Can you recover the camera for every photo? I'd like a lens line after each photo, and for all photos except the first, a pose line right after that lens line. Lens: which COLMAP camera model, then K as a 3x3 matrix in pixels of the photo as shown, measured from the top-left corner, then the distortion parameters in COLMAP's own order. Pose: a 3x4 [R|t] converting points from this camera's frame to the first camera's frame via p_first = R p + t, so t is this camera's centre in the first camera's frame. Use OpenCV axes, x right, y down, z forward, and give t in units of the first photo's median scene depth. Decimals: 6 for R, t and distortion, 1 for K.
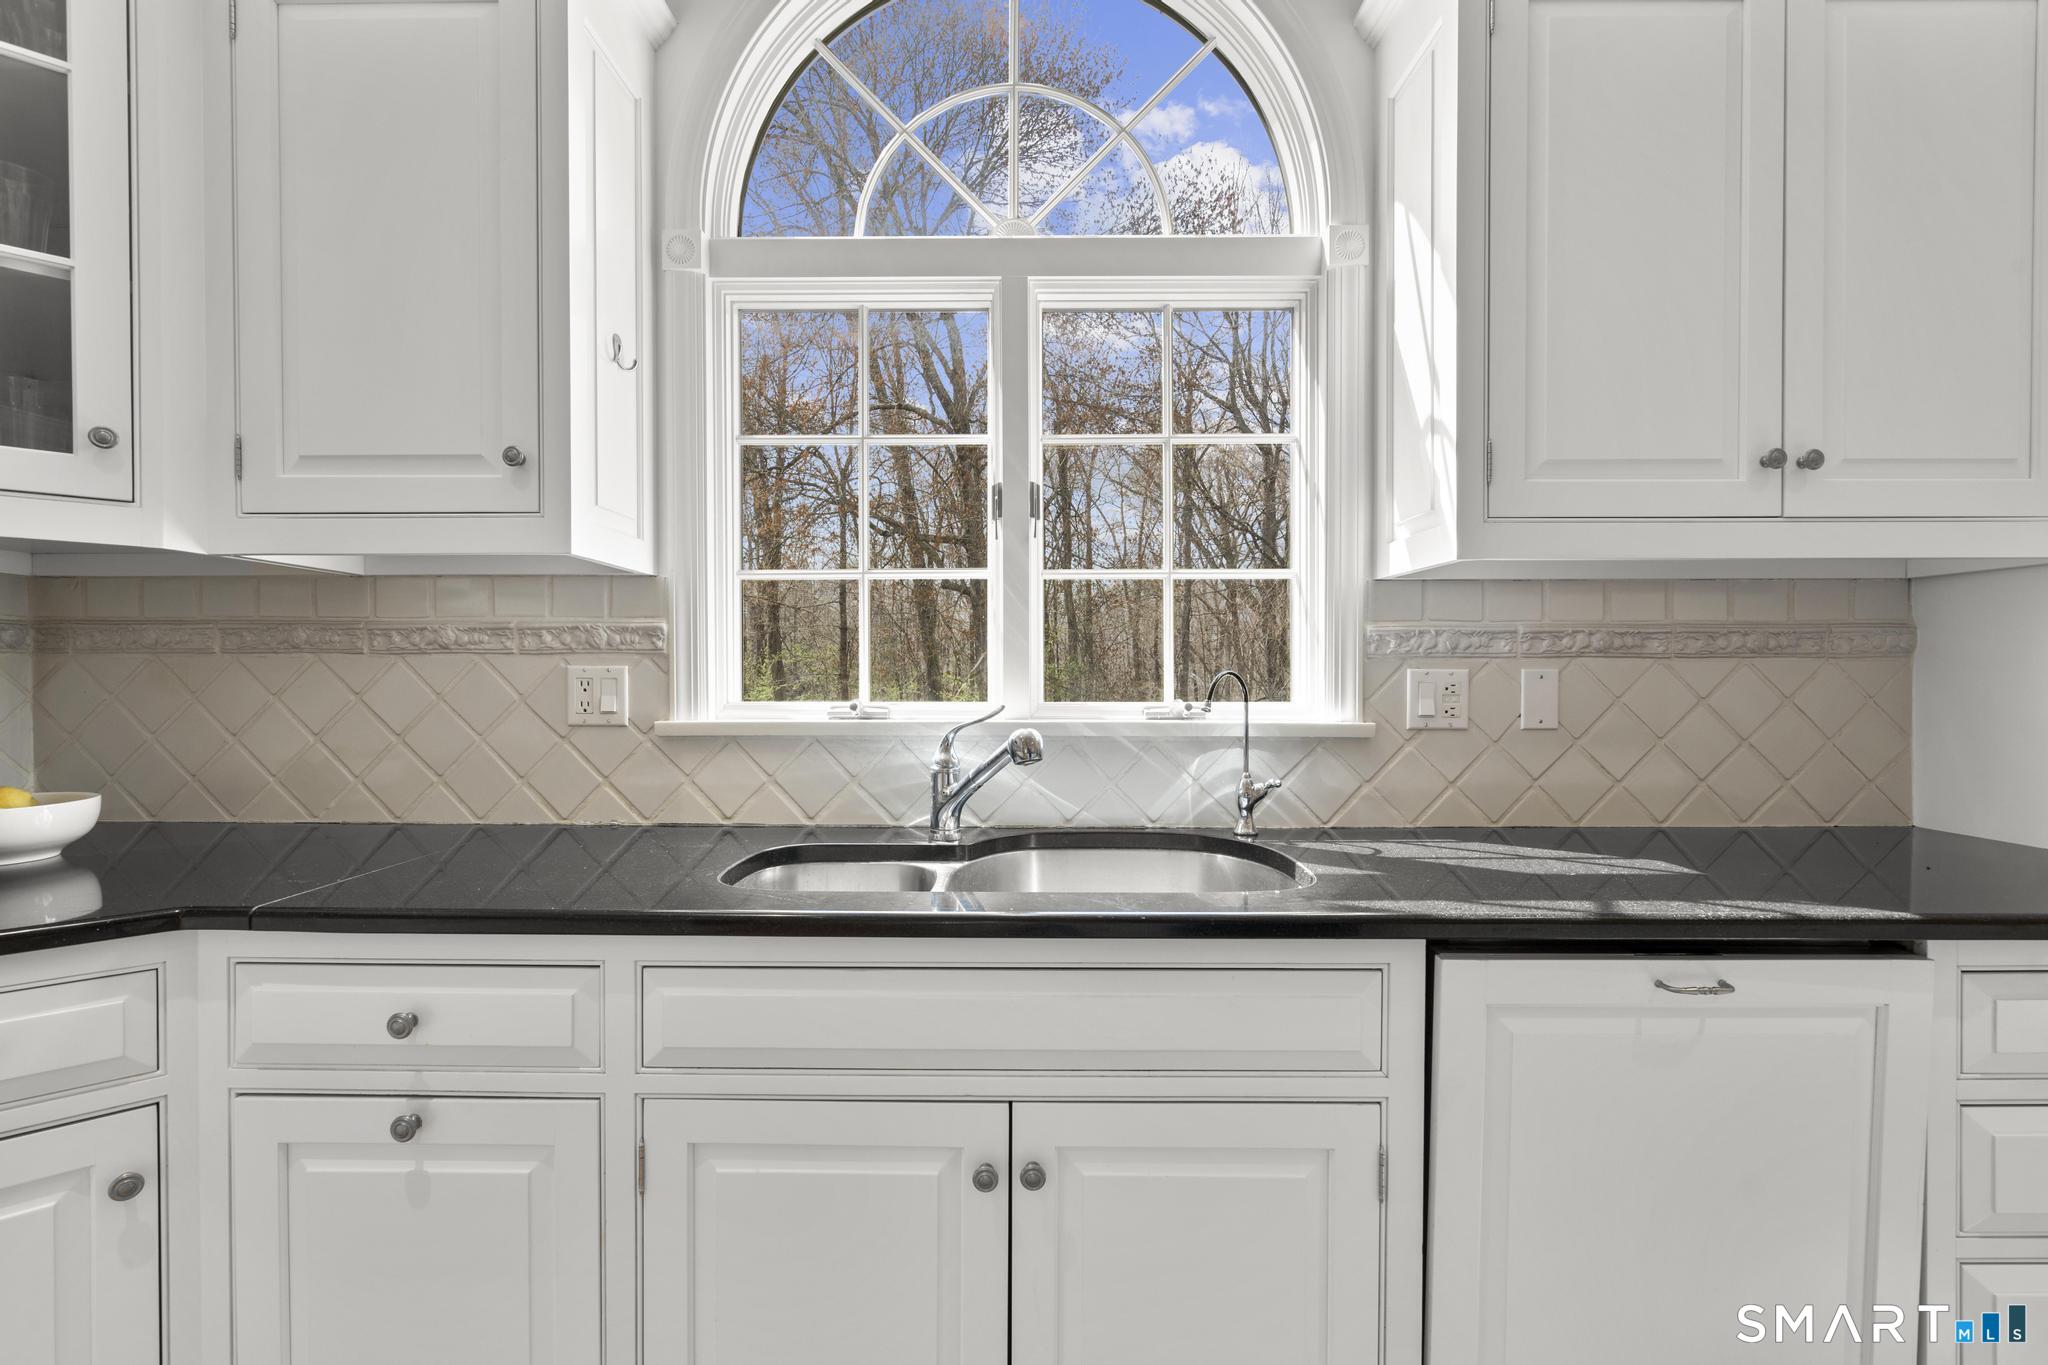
lens RADIAL K [[922.0, 0, 1024.0], [0, 922.0, 682.5], [0, 0, 1]] dist [0.000028, 0.000567]
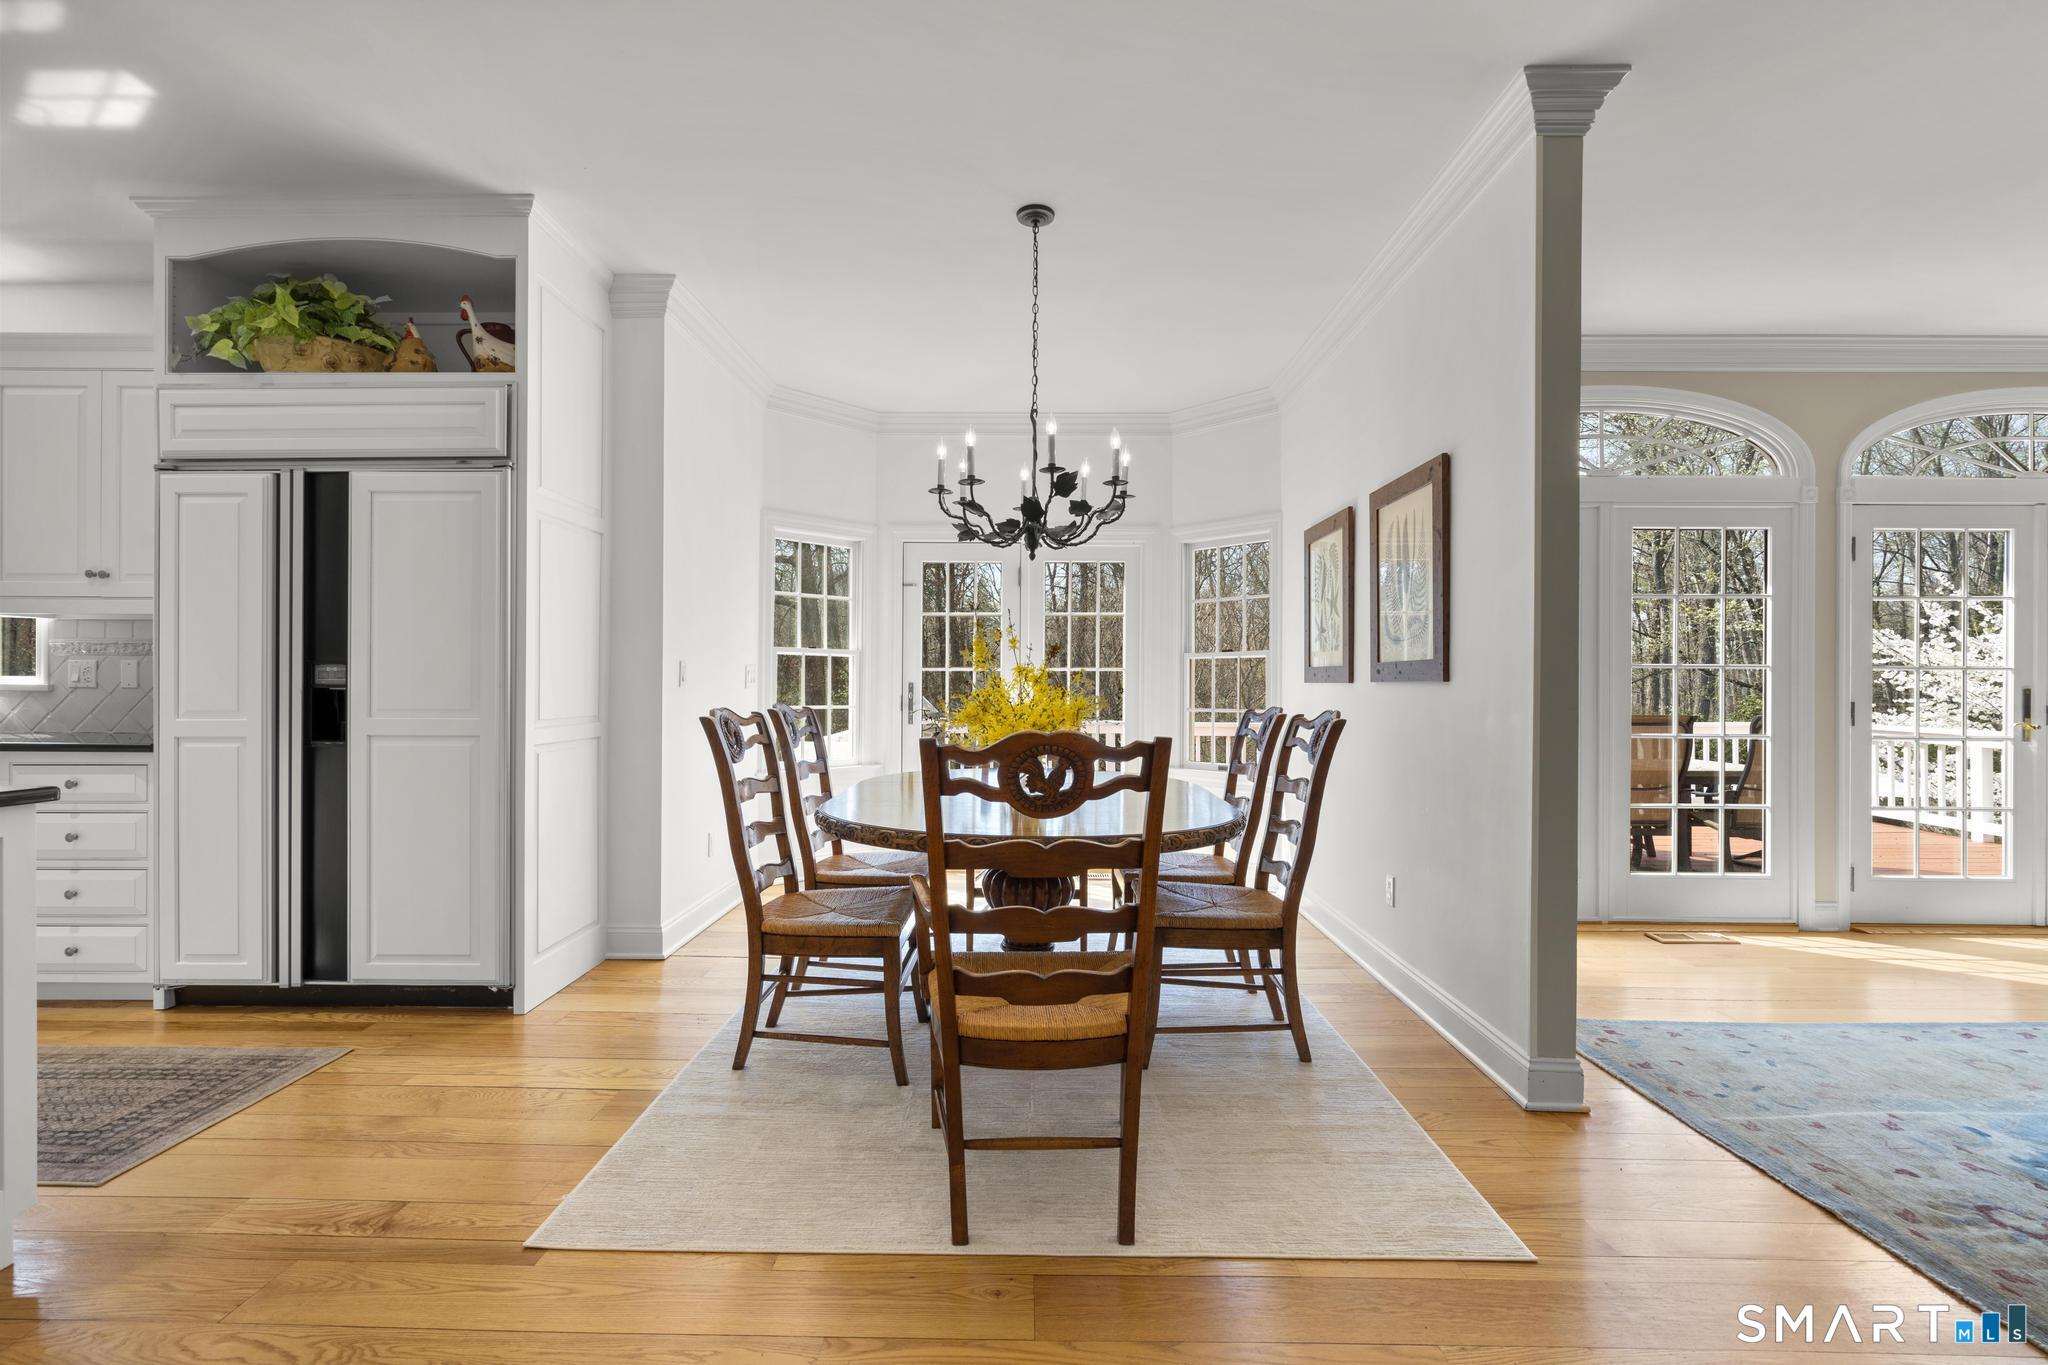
lens RADIAL K [[929.5, 0, 1020.0], [0, 929.5, 686.3], [0, 0, 1]] dist [-0.002194, 0.000091]
pose [[0.999904, 0.005059, -0.012913, 2.712633], [-0.005131, 0.999971, -0.005606, 0.048317], [0.012884, 0.005672, 0.999901, -1.181596]]
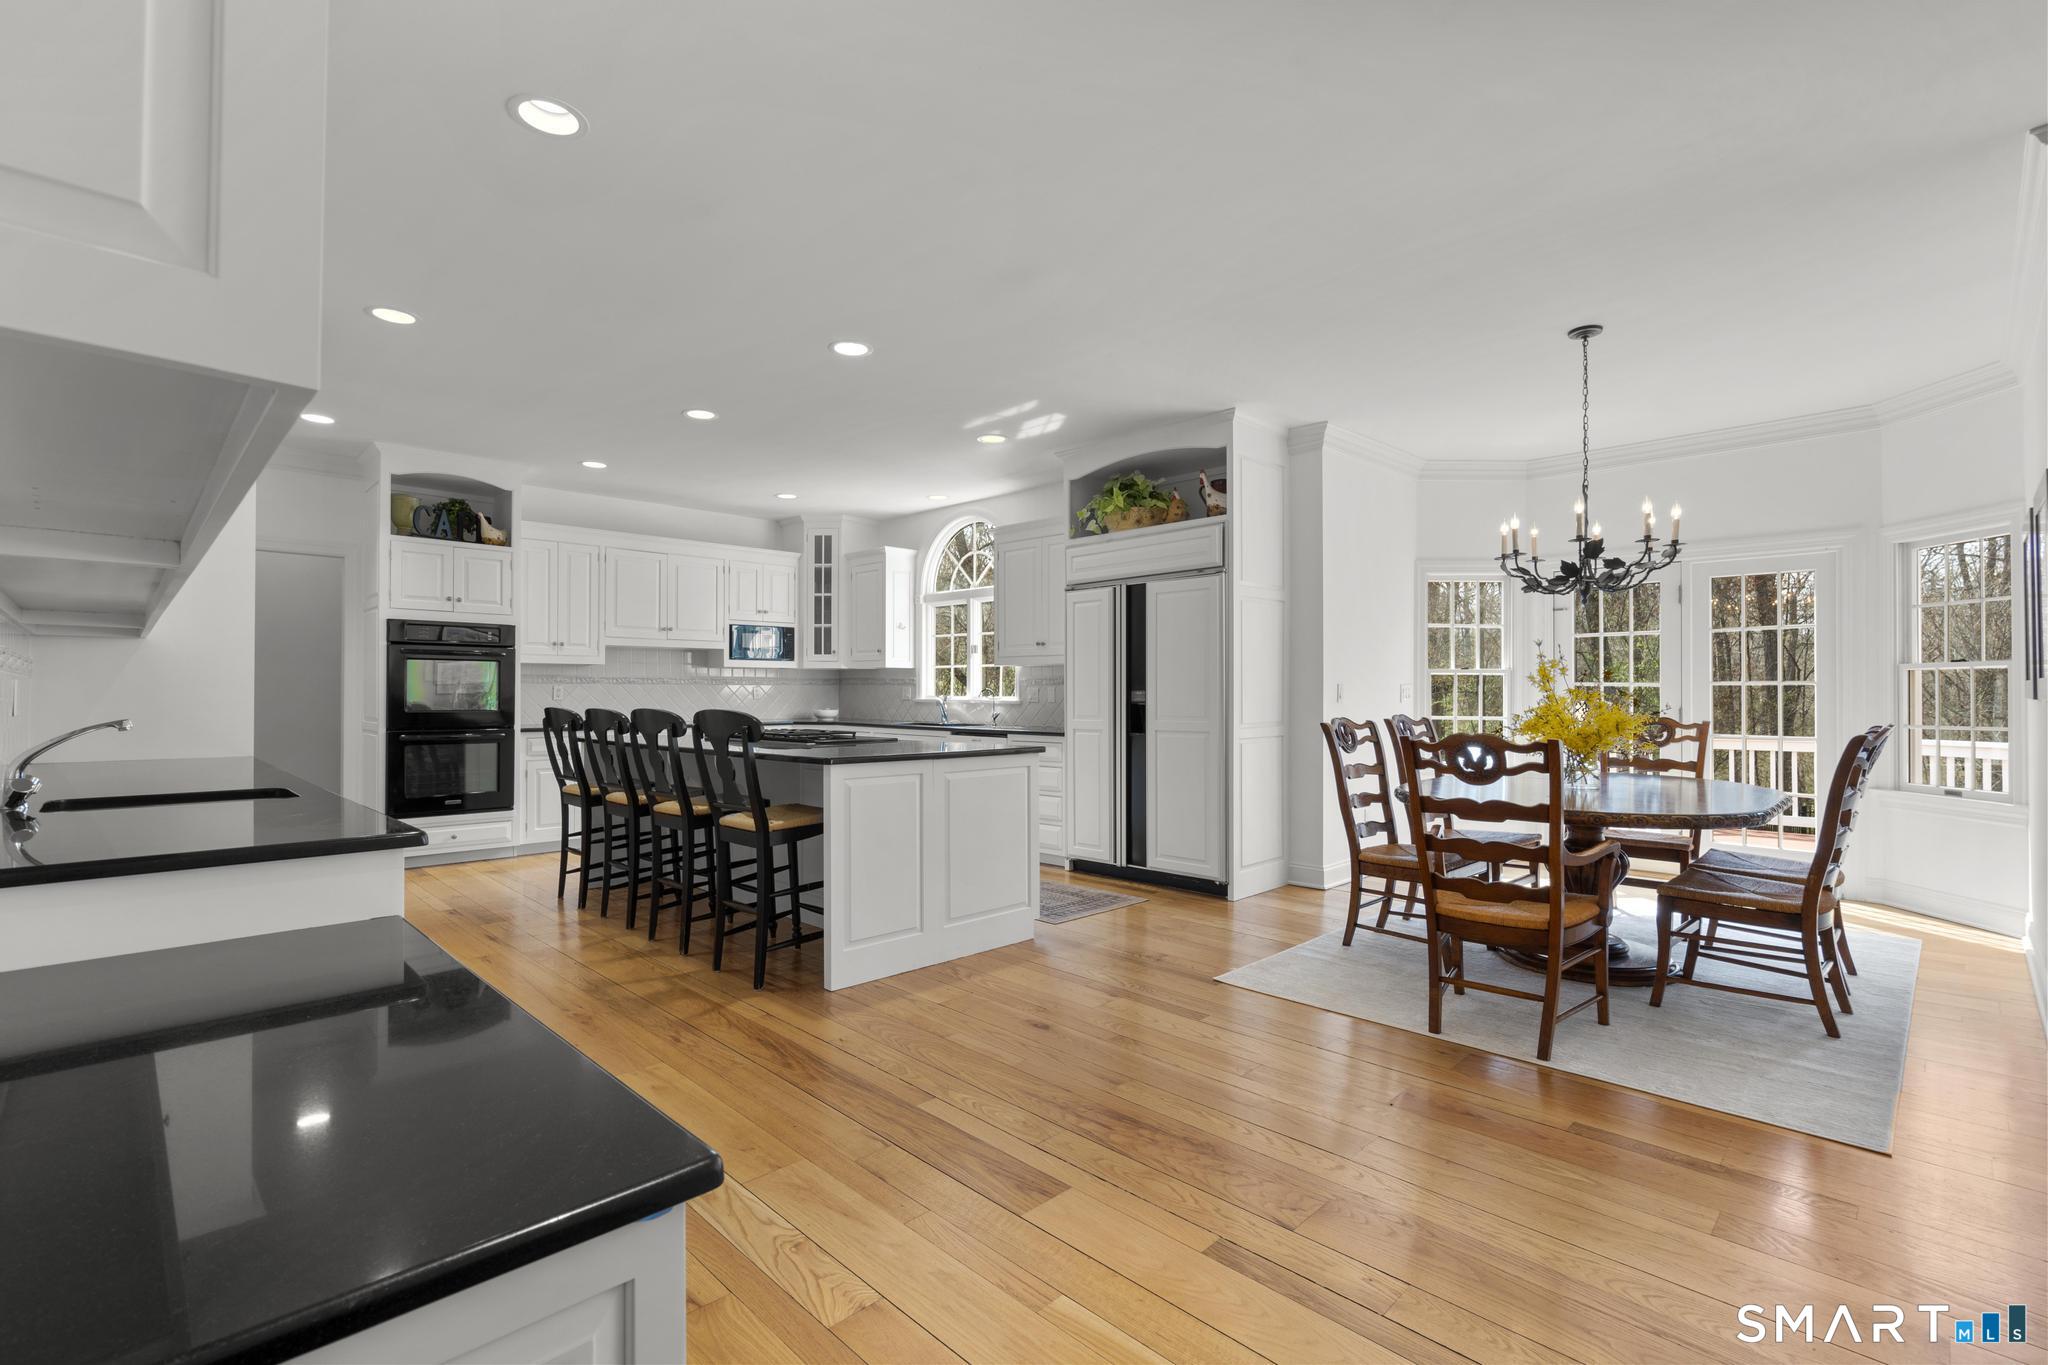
lens RADIAL K [[922.0, 0, 1024.0], [0, 922.0, 682.5], [0, 0, 1]] dist [0.000028, 0.000567]
pose [[0.710511, -0.007783, -0.703643, 3.324774], [-0.005002, 0.999858, -0.016111, 0.029441], [0.703669, 0.014967, 0.710371, -1.955235]]
